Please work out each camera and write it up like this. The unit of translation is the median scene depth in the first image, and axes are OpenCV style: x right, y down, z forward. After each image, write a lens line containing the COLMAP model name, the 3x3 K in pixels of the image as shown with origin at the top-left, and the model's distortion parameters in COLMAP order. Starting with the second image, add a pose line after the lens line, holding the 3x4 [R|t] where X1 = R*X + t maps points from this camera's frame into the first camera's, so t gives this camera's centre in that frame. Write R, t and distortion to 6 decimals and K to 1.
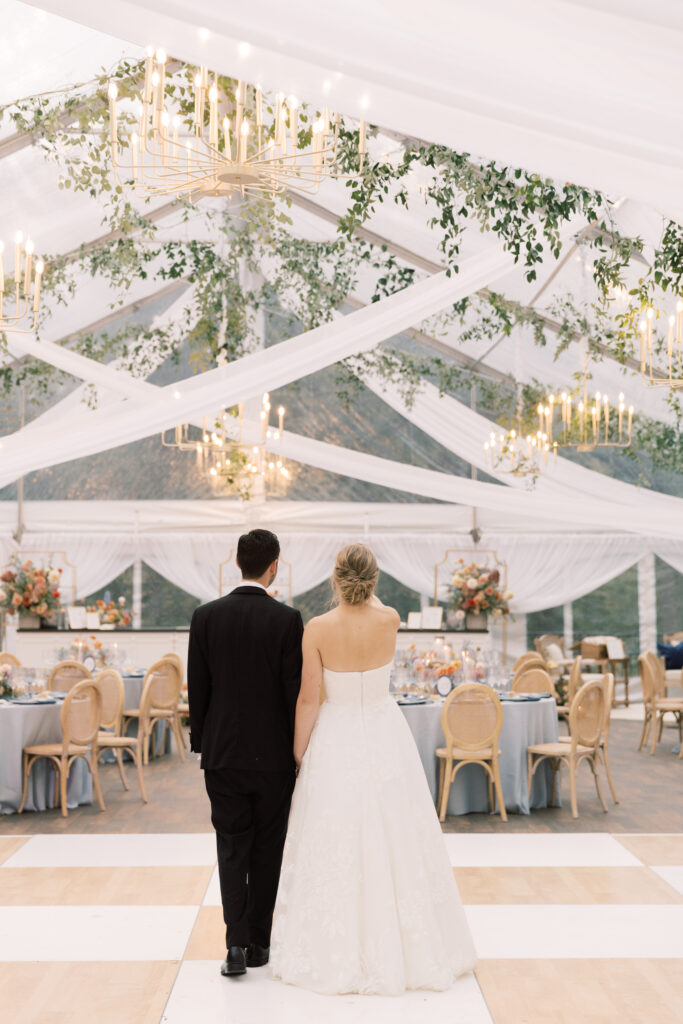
lens RADIAL K [[1775.1, 0, 335.4], [0, 1775.1, 524.0], [0, 0, 1]] dist [0.022505, -0.057313]
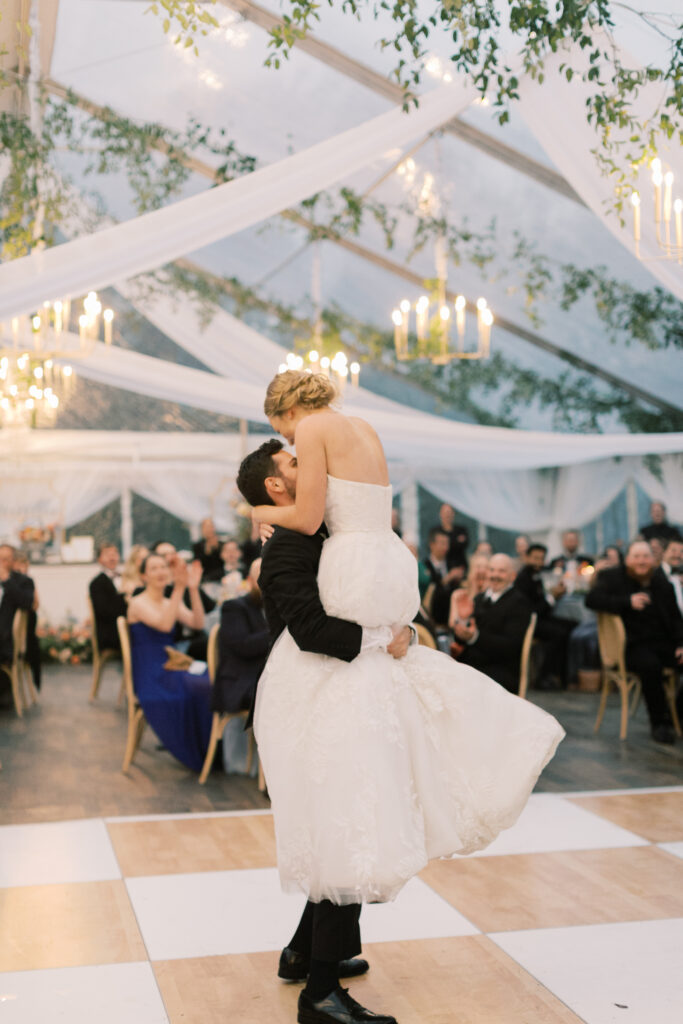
lens RADIAL K [[1512.9, 0, 352.4], [0, 1512.9, 512.9], [0, 0, 1]] dist [0.006081, 0.081468]
pose [[0.976385, -0.014263, 0.215565, -0.074297], [0.007760, 0.999490, 0.030984, 0.011728], [-0.215896, -0.028580, 0.975998, 0.240204]]
